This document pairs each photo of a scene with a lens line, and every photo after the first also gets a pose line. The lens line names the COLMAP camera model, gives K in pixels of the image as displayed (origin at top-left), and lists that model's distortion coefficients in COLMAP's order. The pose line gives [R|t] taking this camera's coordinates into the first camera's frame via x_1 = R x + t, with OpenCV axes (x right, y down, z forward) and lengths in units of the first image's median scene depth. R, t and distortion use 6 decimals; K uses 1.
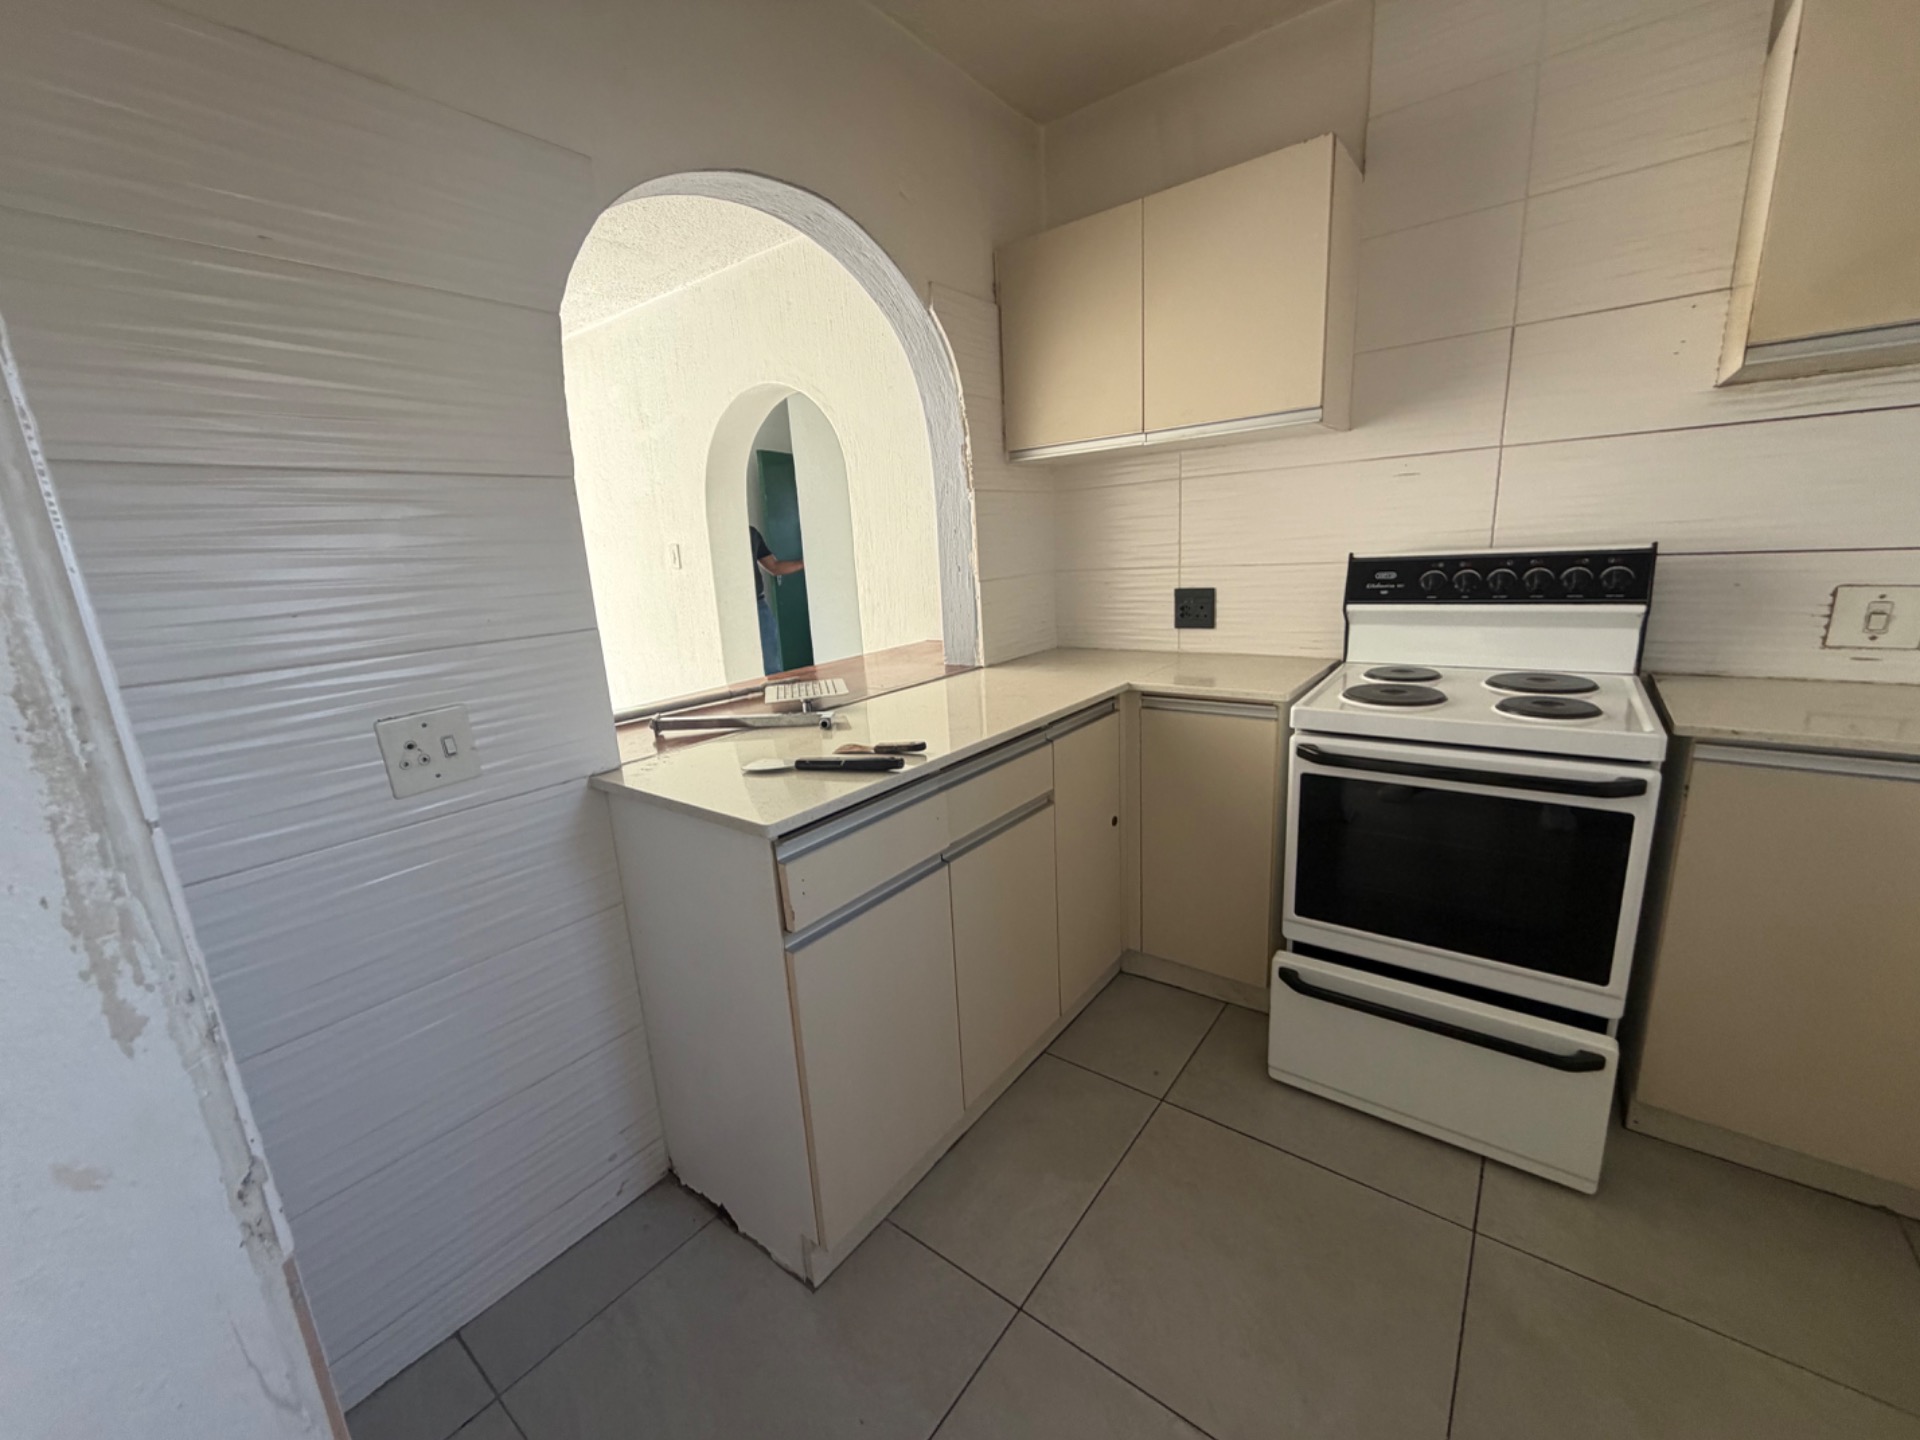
lens RADIAL K [[766.0, 0, 960.0], [0, 766.0, 720.0], [0, 0, 1]] dist [0.001306, -0.000091]
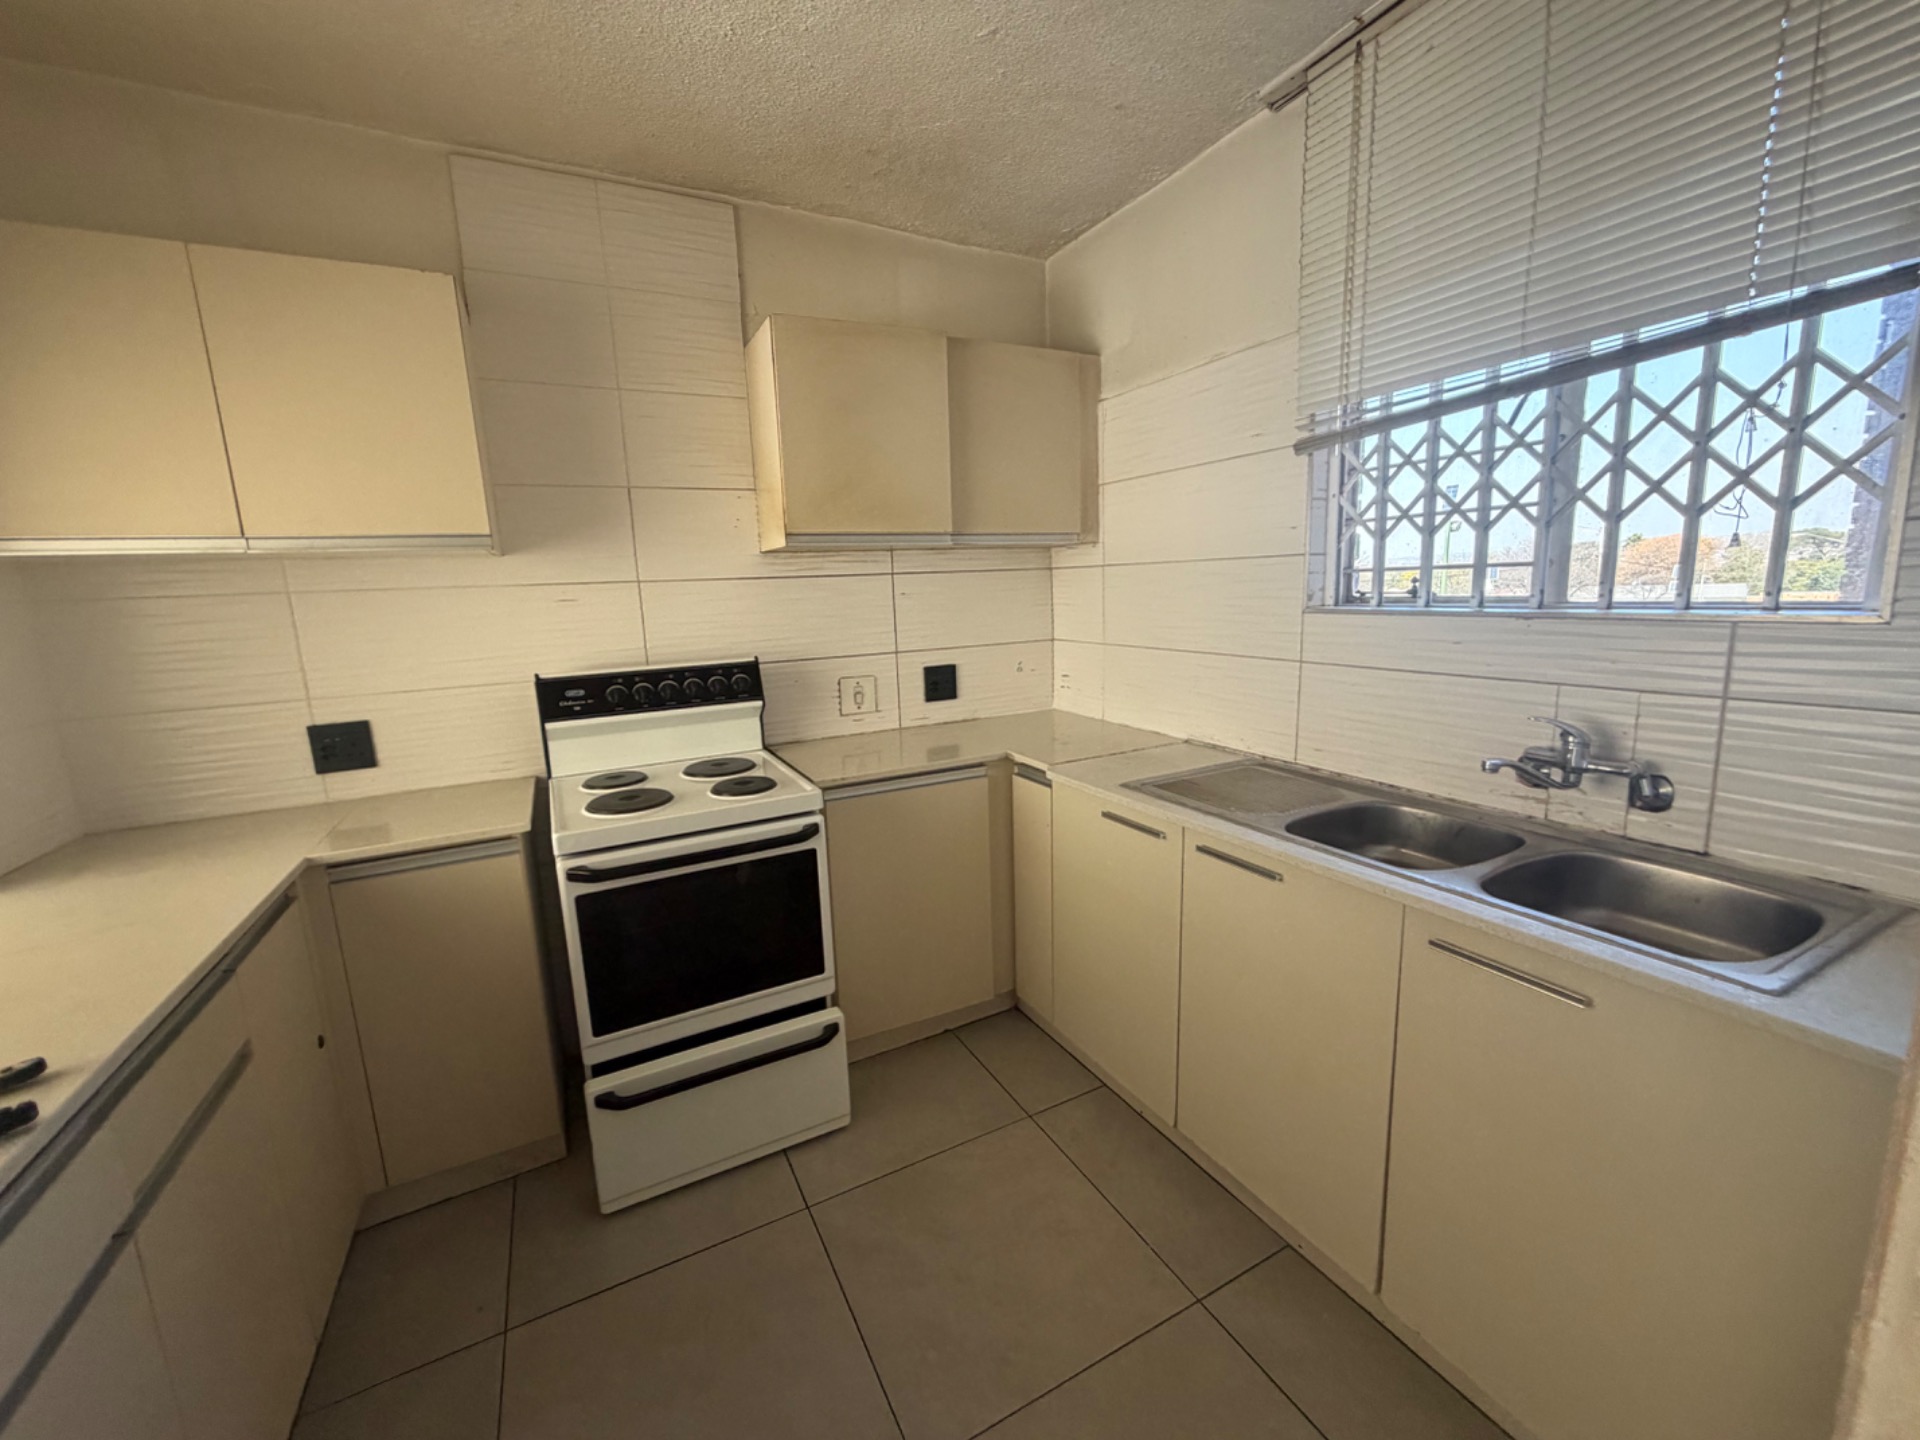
lens RADIAL K [[766.0, 0, 960.0], [0, 766.0, 720.0], [0, 0, 1]] dist [0.001306, -0.000091]
pose [[0.420507, -0.117362, 0.899667, -0.204995], [0.219588, 0.975283, 0.024590, -0.066425], [-0.880315, 0.187216, 0.435885, 0.074285]]
